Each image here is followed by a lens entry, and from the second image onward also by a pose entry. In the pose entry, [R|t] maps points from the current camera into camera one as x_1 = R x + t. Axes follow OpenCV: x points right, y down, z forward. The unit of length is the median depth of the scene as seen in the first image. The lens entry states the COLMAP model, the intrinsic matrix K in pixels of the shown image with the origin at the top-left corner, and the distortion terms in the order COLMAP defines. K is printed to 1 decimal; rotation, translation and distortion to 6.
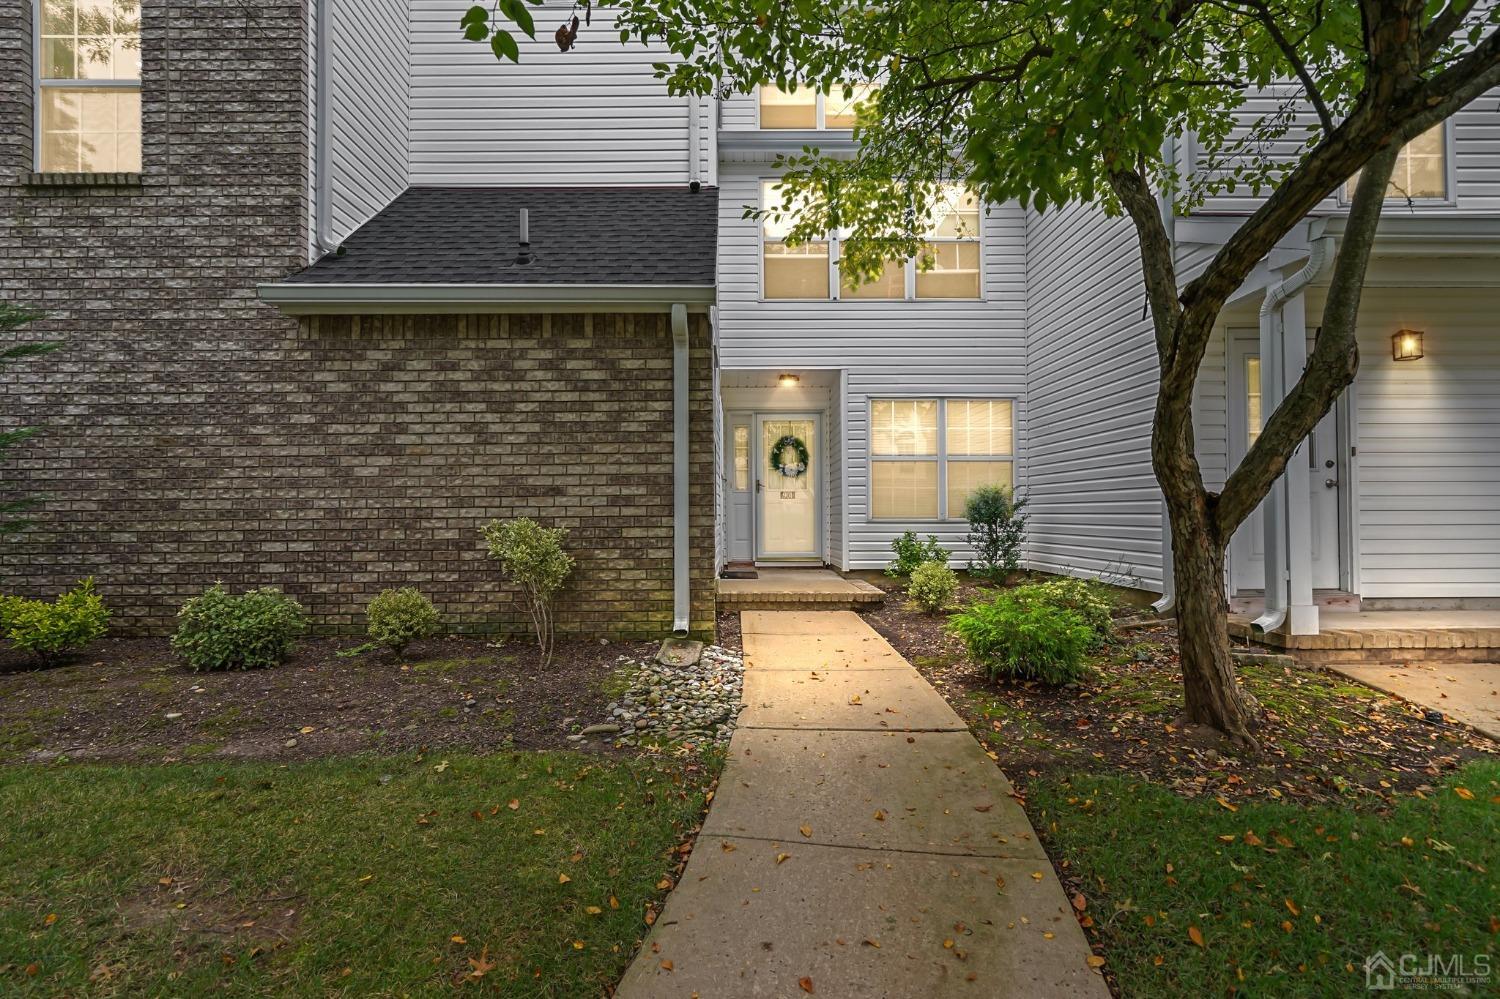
lens RADIAL K [[684.0, 0, 746.4], [0, 684.0, 500.8], [0, 0, 1]] dist [-0.011202, 0.003011]
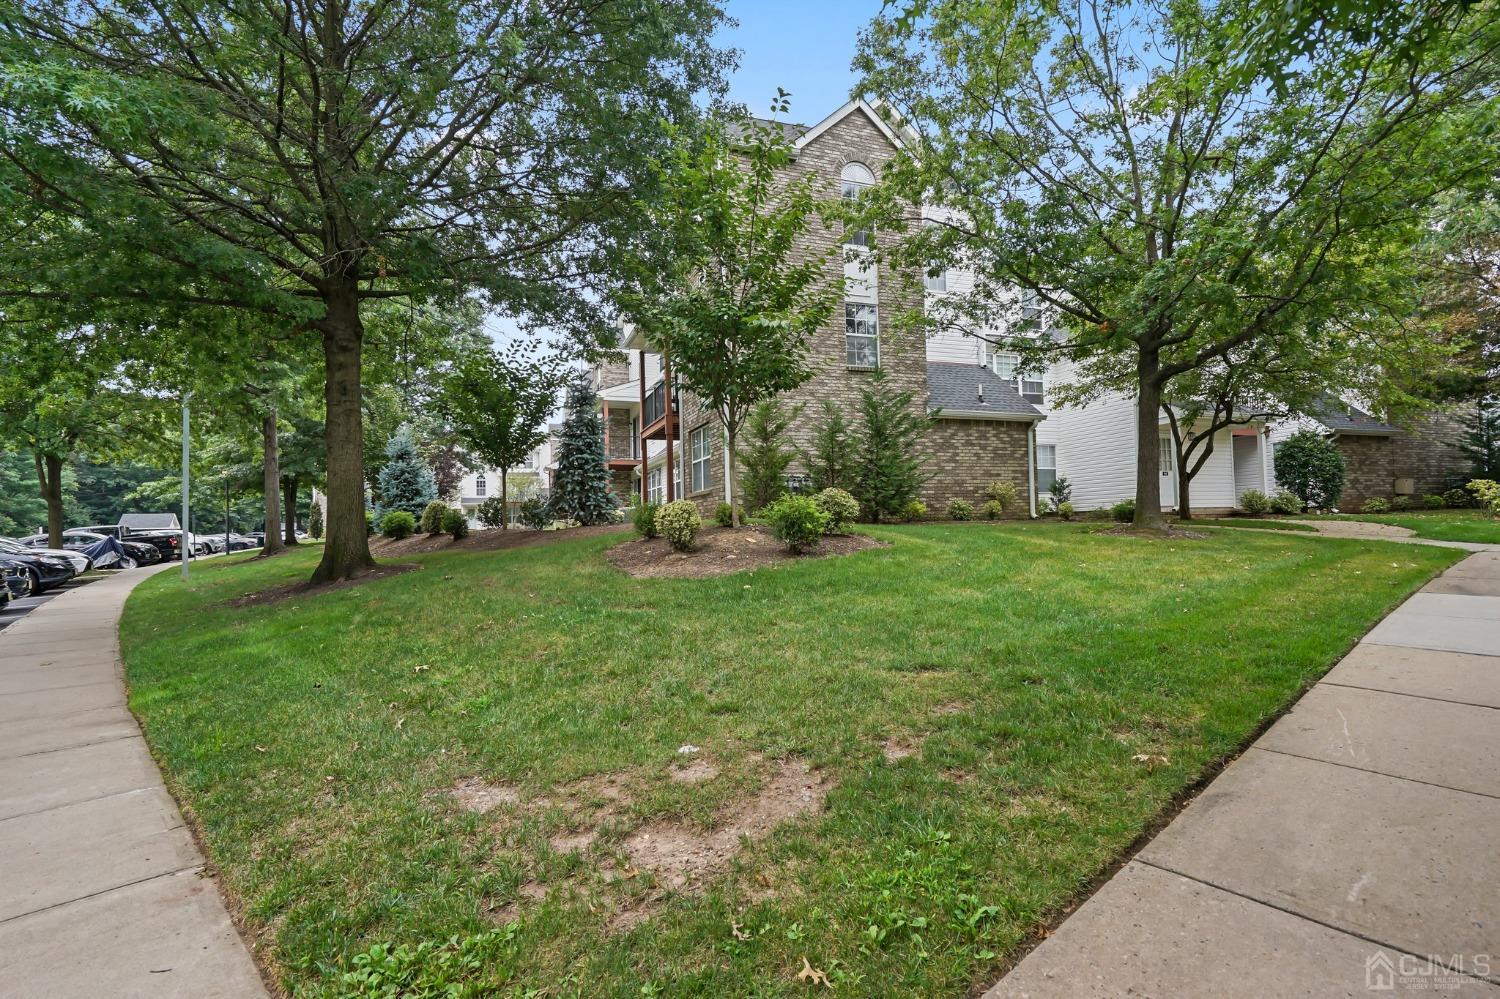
lens RADIAL K [[684.0, 0, 749.9], [0, 684.0, 499.6], [0, 0, 1]] dist [-0.011202, 0.003011]
pose [[0.943993, -0.004702, 0.329933, -2.441445], [0.010834, 0.999801, -0.016750, 0.143458], [-0.329789, 0.019386, 0.943856, -1.645995]]
